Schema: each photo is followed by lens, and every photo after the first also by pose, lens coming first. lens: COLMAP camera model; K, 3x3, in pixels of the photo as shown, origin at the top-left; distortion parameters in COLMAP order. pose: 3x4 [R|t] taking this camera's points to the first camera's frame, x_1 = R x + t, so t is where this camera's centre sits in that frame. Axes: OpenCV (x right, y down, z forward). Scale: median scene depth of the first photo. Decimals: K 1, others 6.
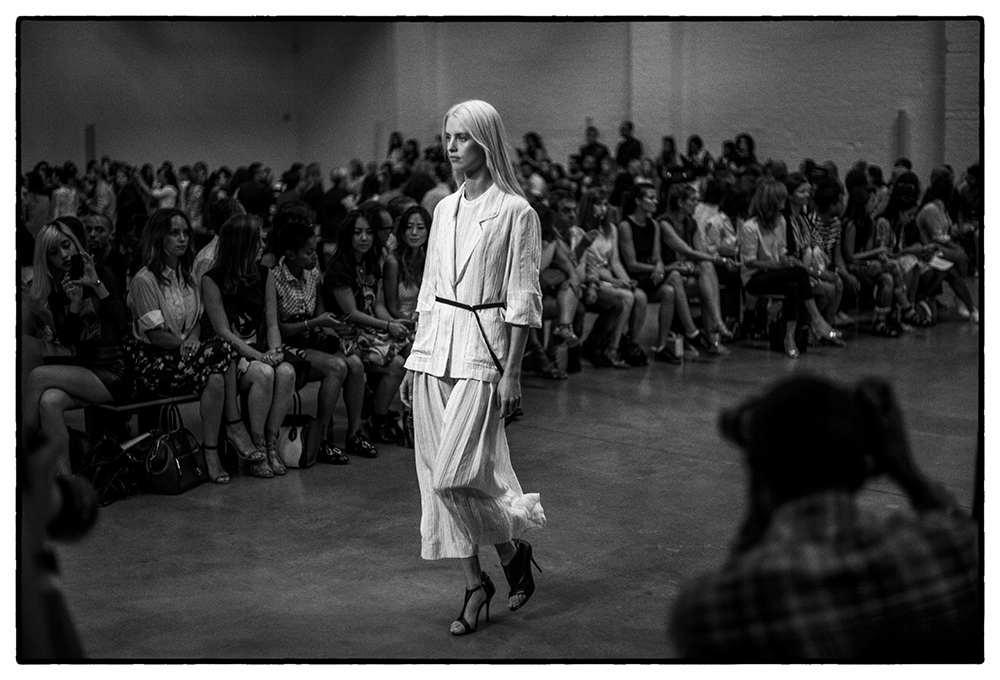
lens RADIAL K [[1426.2, 0, 498.0], [0, 1426.2, 325.9], [0, 0, 1]] dist [0.023223, -0.587064]
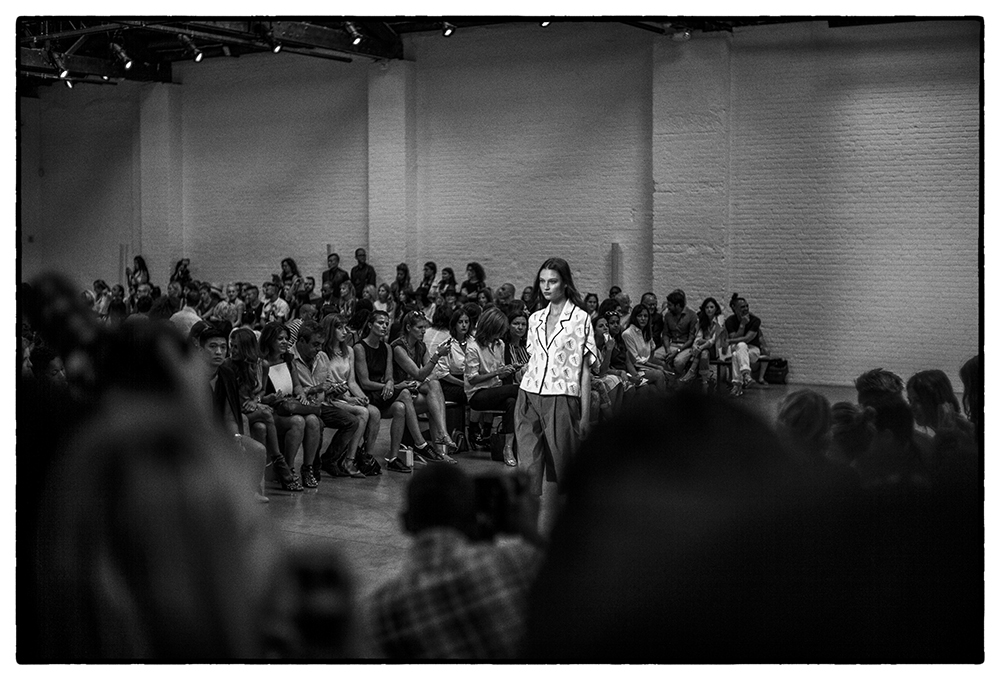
lens RADIAL K [[1438.4, 0, 500.0], [0, 1438.4, 340.0], [0, 0, 1]] dist [0.020451, -0.578558]
pose [[0.983614, 0.004175, 0.180240, -0.005387], [0.009106, 0.997305, -0.072794, 0.005550], [-0.180059, 0.073242, 0.980925, -0.110911]]
